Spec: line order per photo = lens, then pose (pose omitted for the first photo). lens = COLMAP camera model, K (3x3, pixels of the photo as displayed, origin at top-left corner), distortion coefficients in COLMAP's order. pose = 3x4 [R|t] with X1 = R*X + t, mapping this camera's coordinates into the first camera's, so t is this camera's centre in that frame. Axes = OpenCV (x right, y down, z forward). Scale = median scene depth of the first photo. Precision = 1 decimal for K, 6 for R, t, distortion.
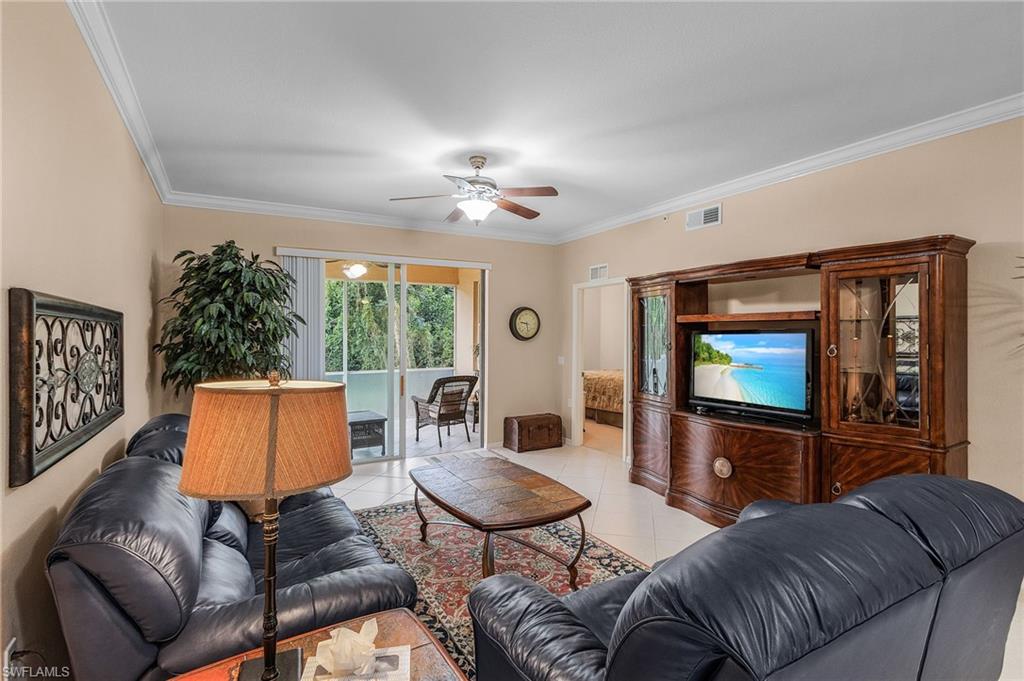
lens RADIAL K [[487.2, 0, 517.1], [0, 487.2, 326.0], [0, 0, 1]] dist [0.000481, -0.000158]
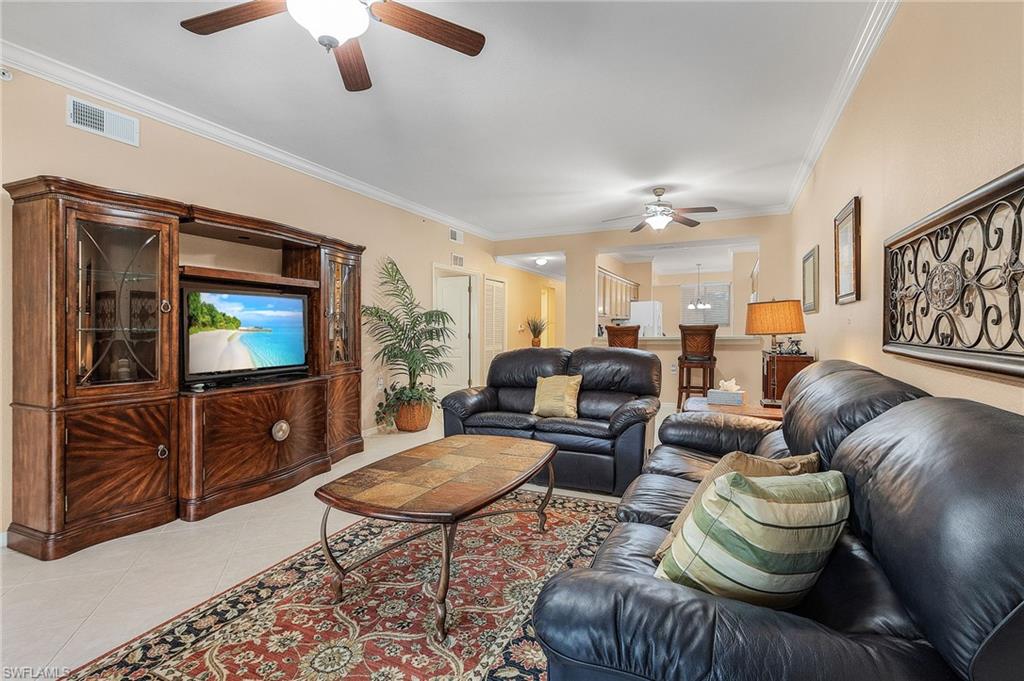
lens RADIAL K [[476.4, 0, 508.2], [0, 476.4, 342.1], [0, 0, 1]] dist [-0.000920, -0.000304]
pose [[-0.567746, -0.009948, 0.823144, -0.586062], [0.000475, 0.999923, 0.012411, 0.093027], [-0.823204, 0.007437, -0.567697, 1.086128]]
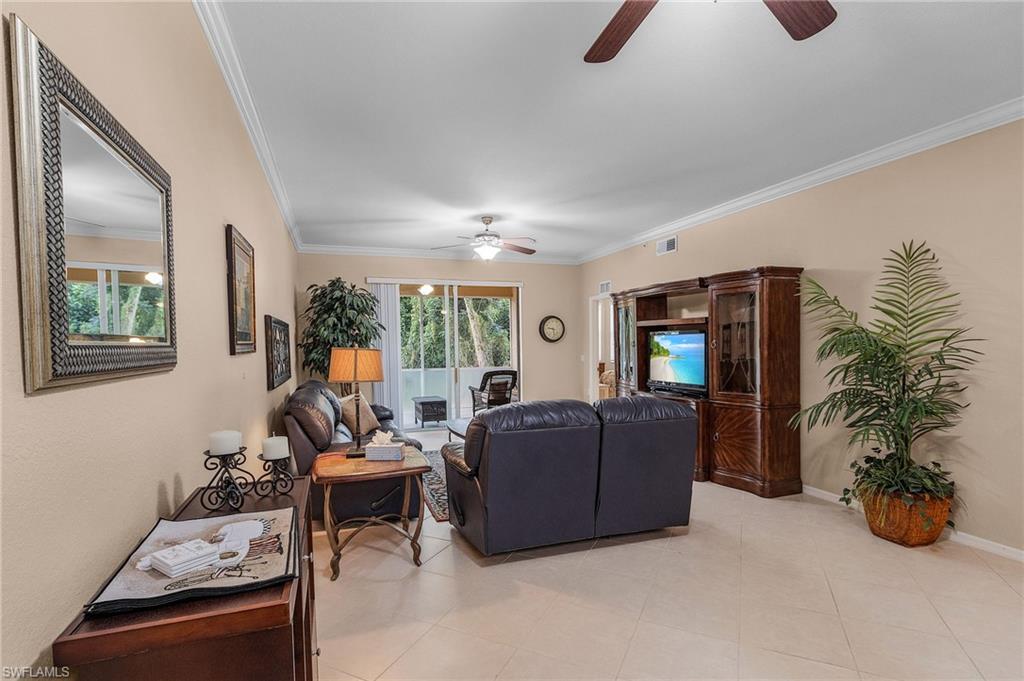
lens RADIAL K [[498.4, 0, 511.3], [0, 498.4, 370.2], [0, 0, 1]] dist [-0.001055, -0.000064]
pose [[0.980466, 0.006219, -0.196588, 0.274690], [0.008210, 0.997335, 0.072499, 0.011686], [0.196515, -0.072697, 0.977802, -0.480963]]
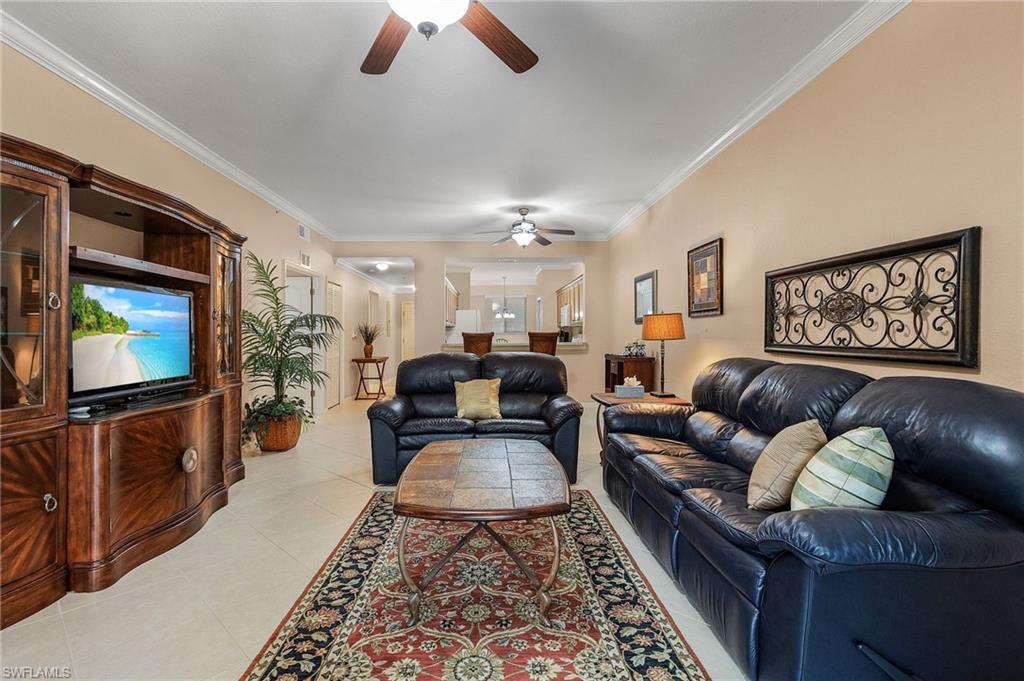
lens RADIAL K [[478.9, 0, 498.4], [0, 478.9, 348.8], [0, 0, 1]] dist [0.001971, 0.000226]
pose [[-0.869772, -0.001843, 0.493451, -0.371414], [0.004805, 0.999914, 0.012204, 0.095715], [-0.493431, 0.012986, -0.869688, 1.331140]]
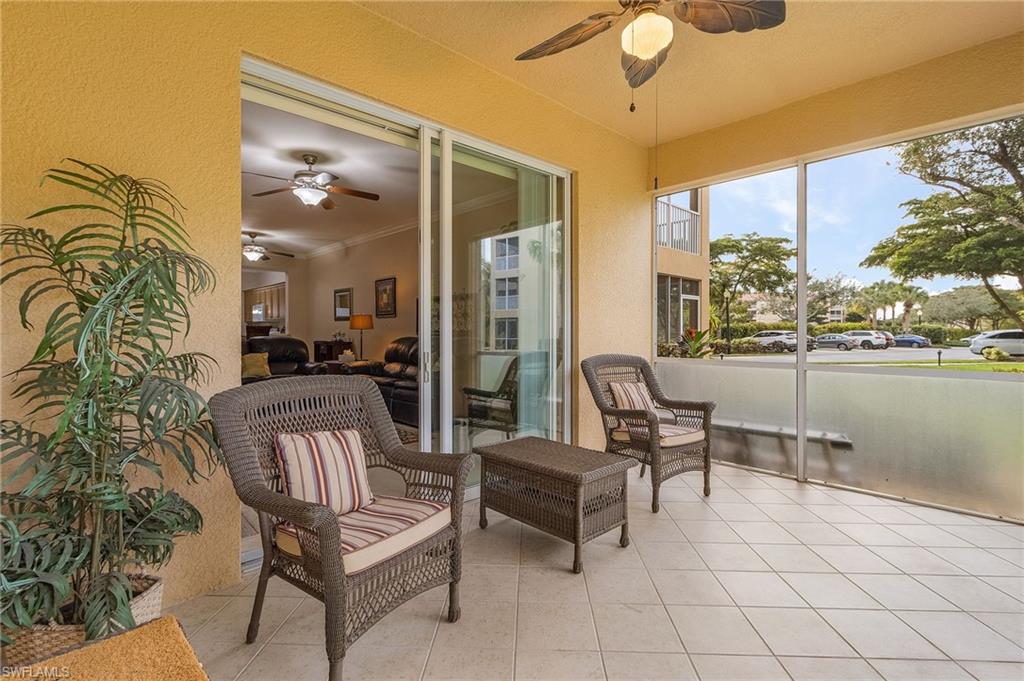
lens RADIAL K [[476.4, 0, 508.2], [0, 476.4, 342.1], [0, 0, 1]] dist [-0.000920, -0.000304]
pose [[-0.976647, 0.009832, -0.214626, -0.311760], [0.009214, 0.999950, 0.003883, 0.140179], [0.214653, 0.001815, -0.976689, 2.240764]]
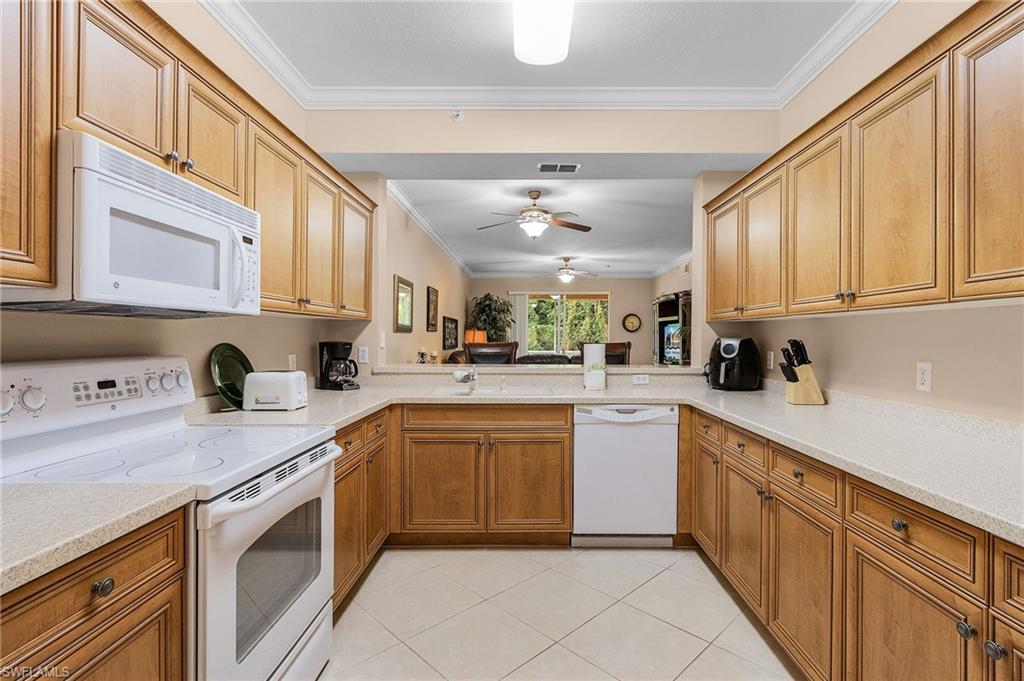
lens RADIAL K [[487.2, 0, 517.1], [0, 487.2, 326.0], [0, 0, 1]] dist [0.000481, -0.000158]
pose [[0.847444, -0.001662, -0.530882, 1.013358], [-0.000851, 0.999990, -0.004489, 0.024334], [0.530884, 0.004256, 0.847434, -1.251473]]
